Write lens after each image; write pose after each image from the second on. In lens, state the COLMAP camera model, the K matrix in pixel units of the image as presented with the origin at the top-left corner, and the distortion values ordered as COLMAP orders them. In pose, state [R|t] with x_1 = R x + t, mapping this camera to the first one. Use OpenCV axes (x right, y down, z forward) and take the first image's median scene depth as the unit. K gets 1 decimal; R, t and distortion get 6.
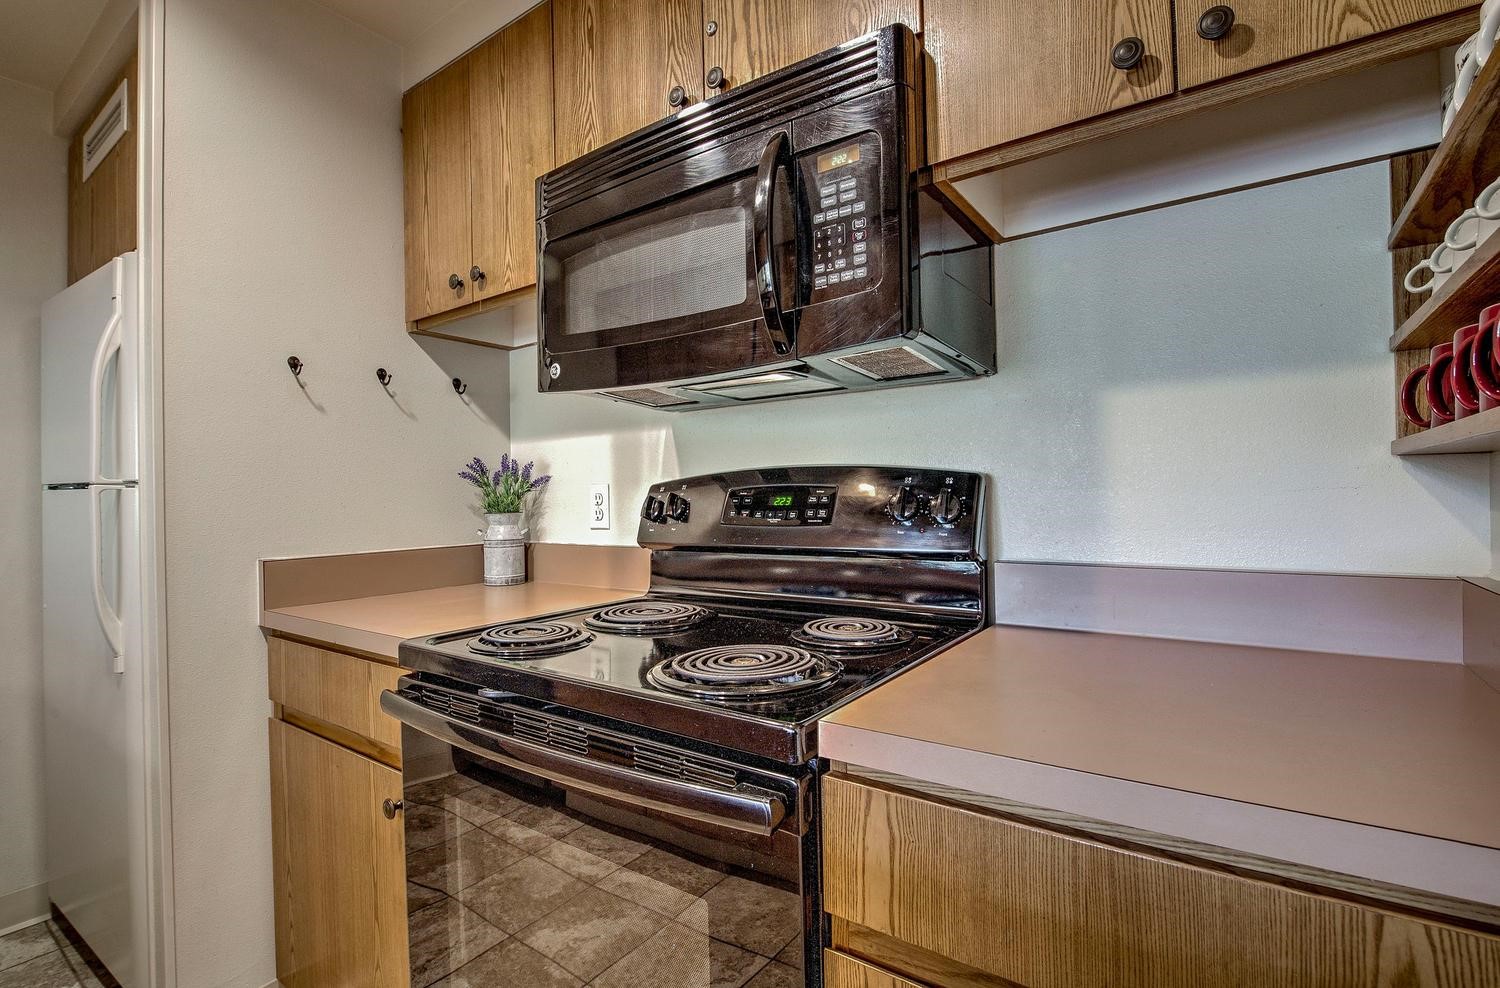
lens RADIAL K [[692.5, 0, 743.7], [0, 692.5, 491.6], [0, 0, 1]] dist [-0.012041, -0.002279]
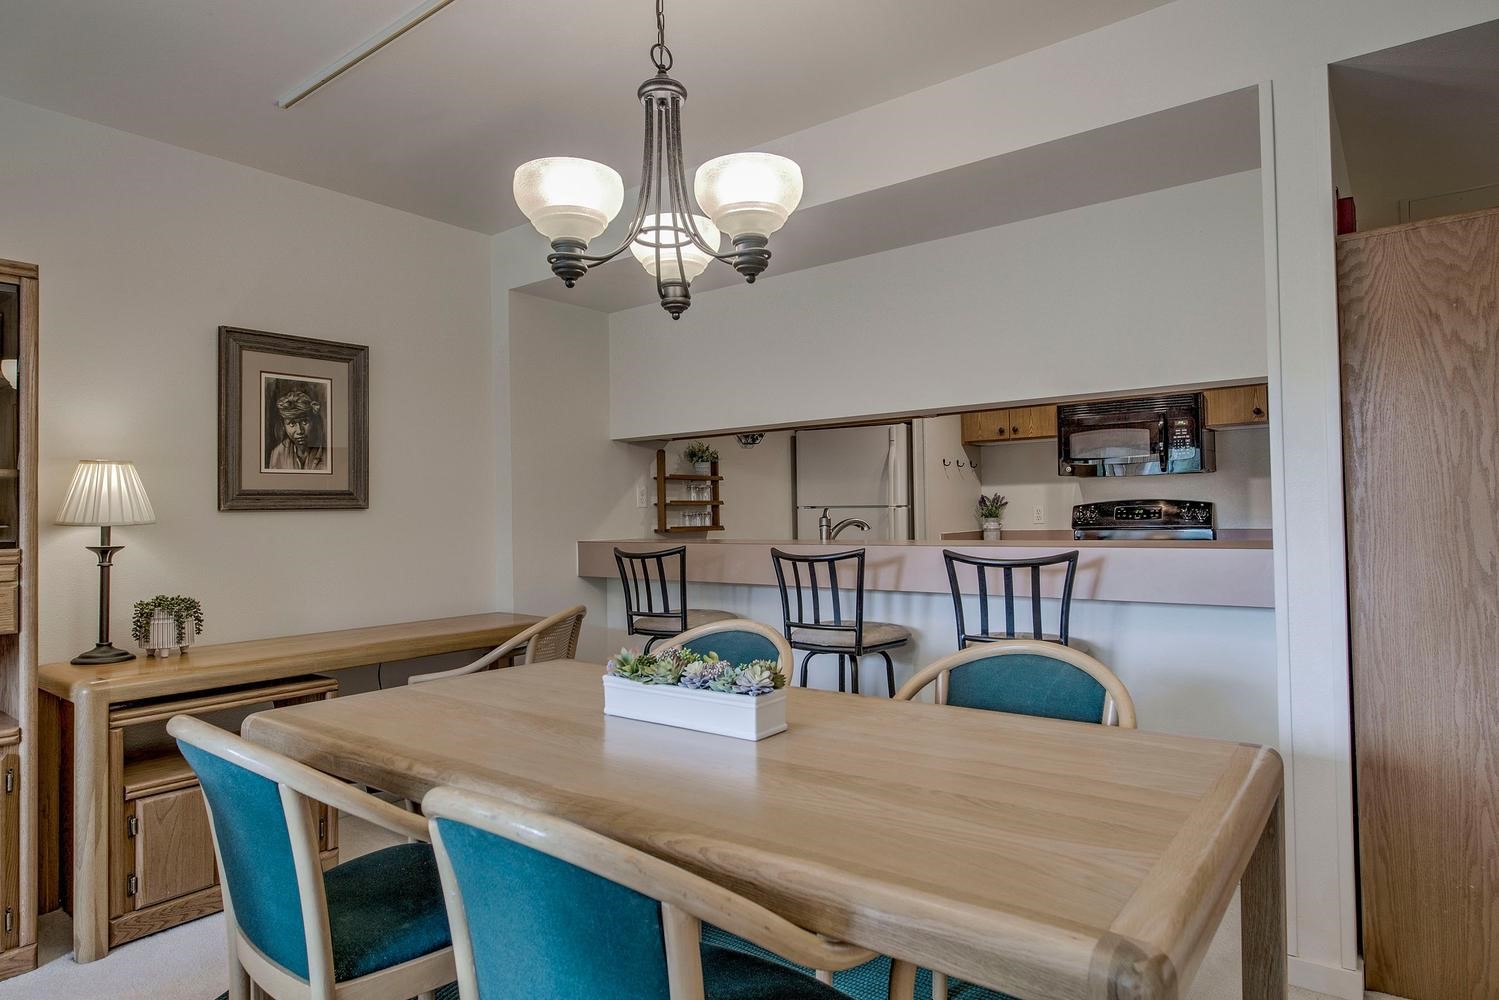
lens RADIAL K [[854.1, 0, 748.9], [0, 854.1, 498.6], [0, 0, 1]] dist [-0.005028, 0.000345]
pose [[0.999380, -0.004442, -0.034916, -1.599639], [0.004074, 0.999935, -0.010611, -0.010302], [0.034961, 0.010462, 0.999334, -2.917327]]
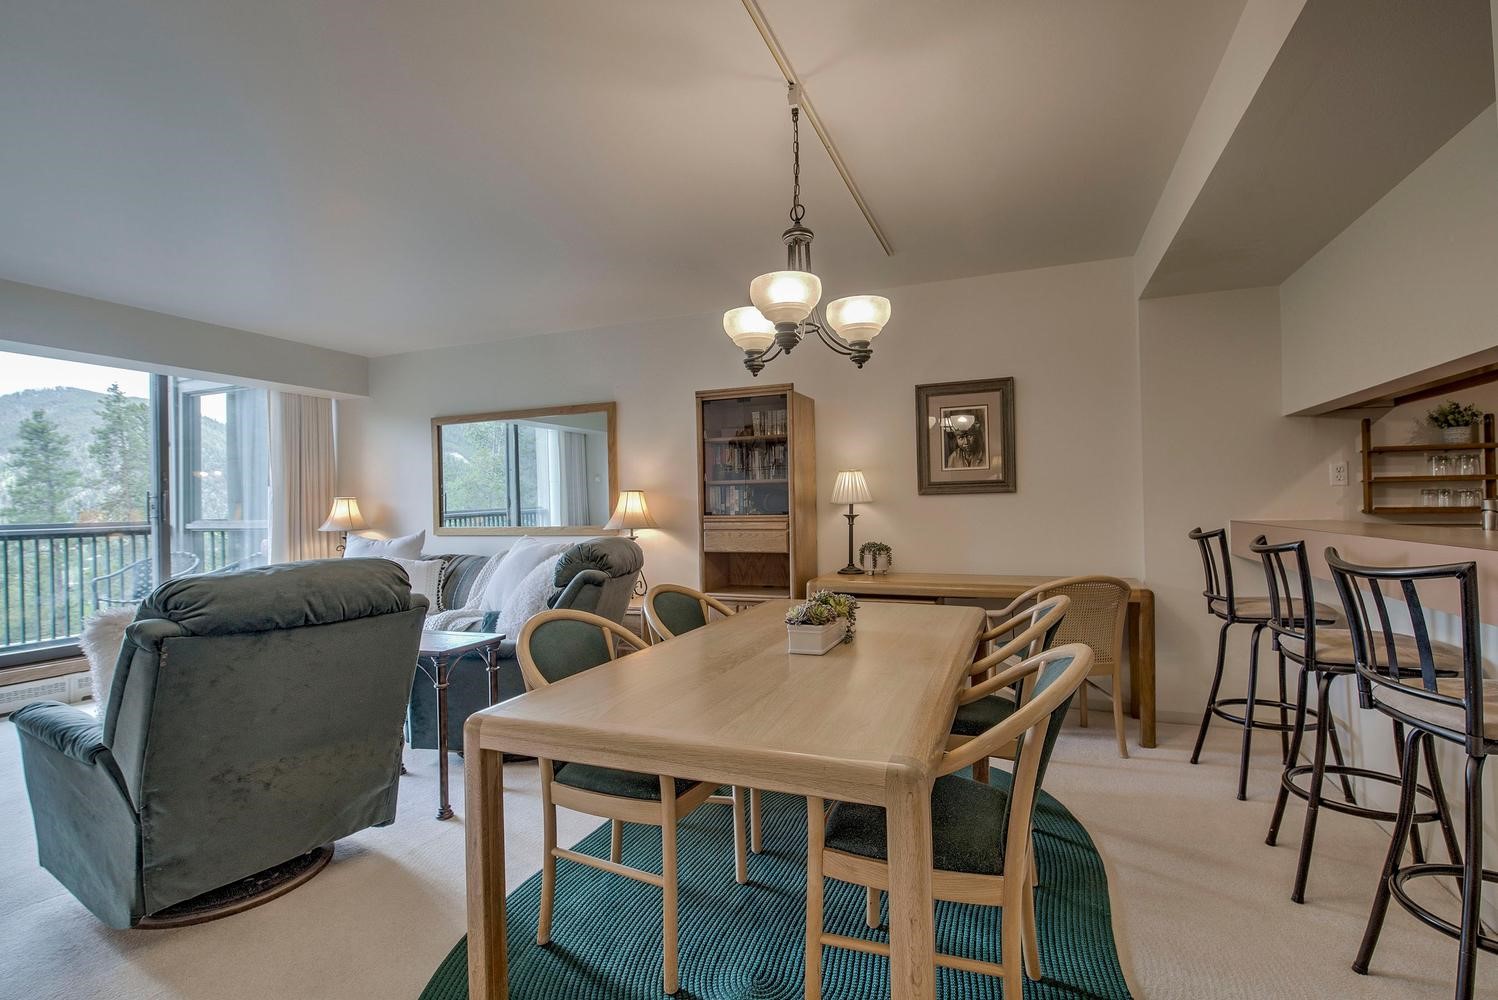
lens RADIAL K [[691.6, 0, 745.3], [0, 691.6, 502.3], [0, 0, 1]] dist [-0.012041, -0.002279]
pose [[0.239426, 0.005468, -0.970899, -0.215519], [0.021388, 0.999712, 0.010905, -0.025591], [0.970679, -0.023377, 0.239240, -2.172211]]
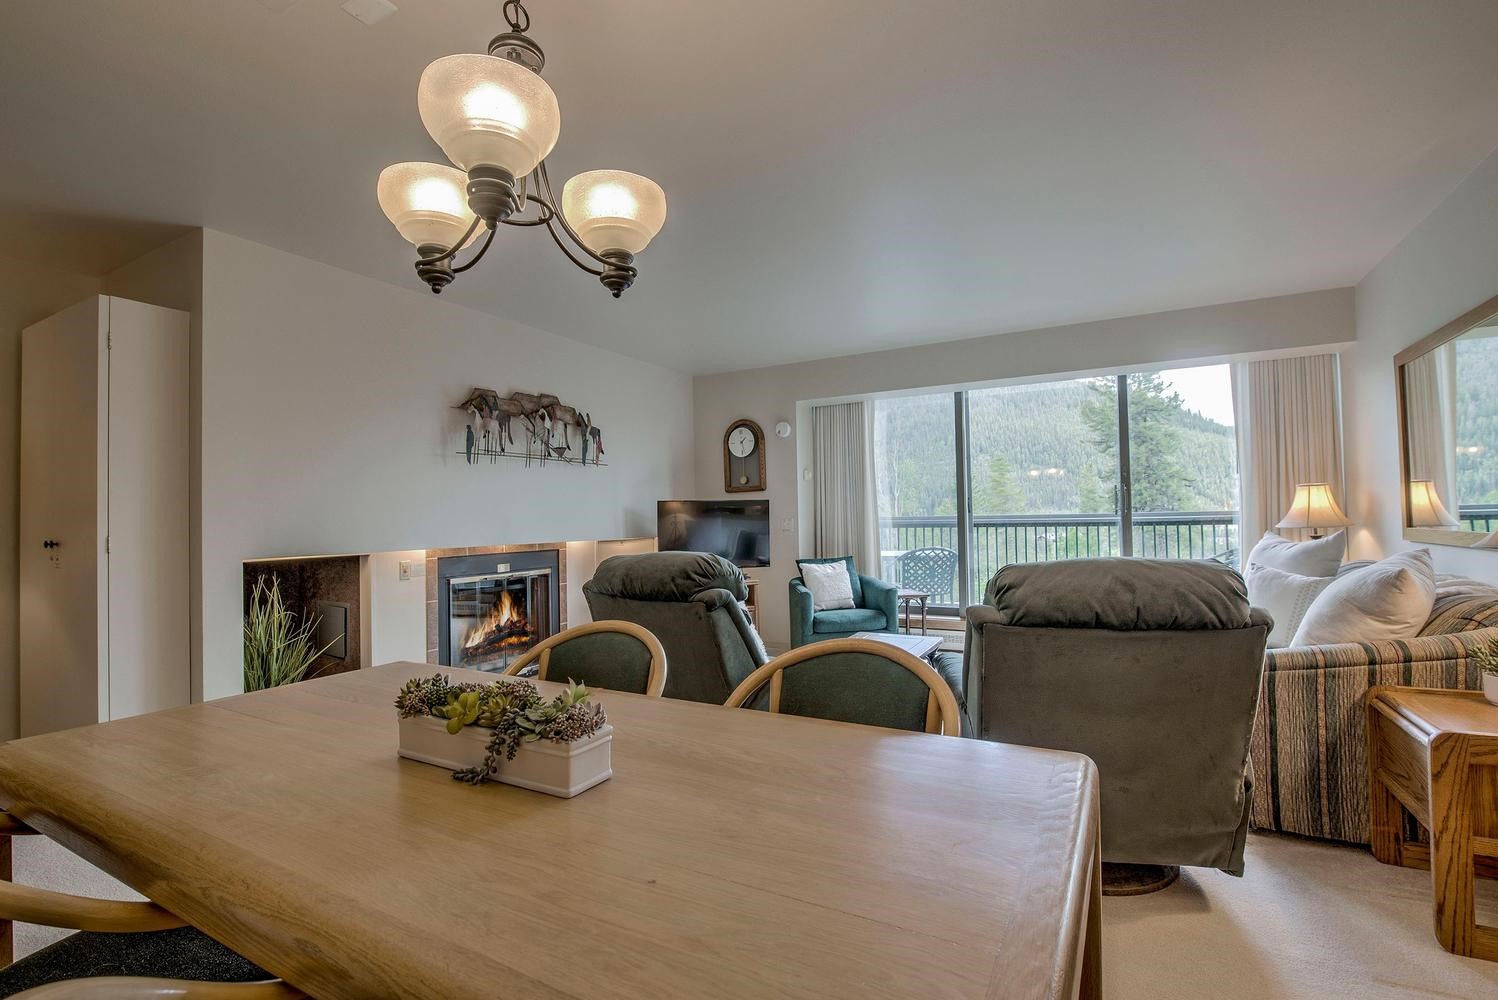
lens RADIAL K [[678.6, 0, 751.4], [0, 678.6, 498.5], [0, 0, 1]] dist [-0.003685, -0.000134]
pose [[-0.992550, 0.030532, -0.117950, -1.980722], [0.034480, 0.998907, -0.031574, 0.013560], [0.116857, -0.035405, -0.992517, -0.731076]]
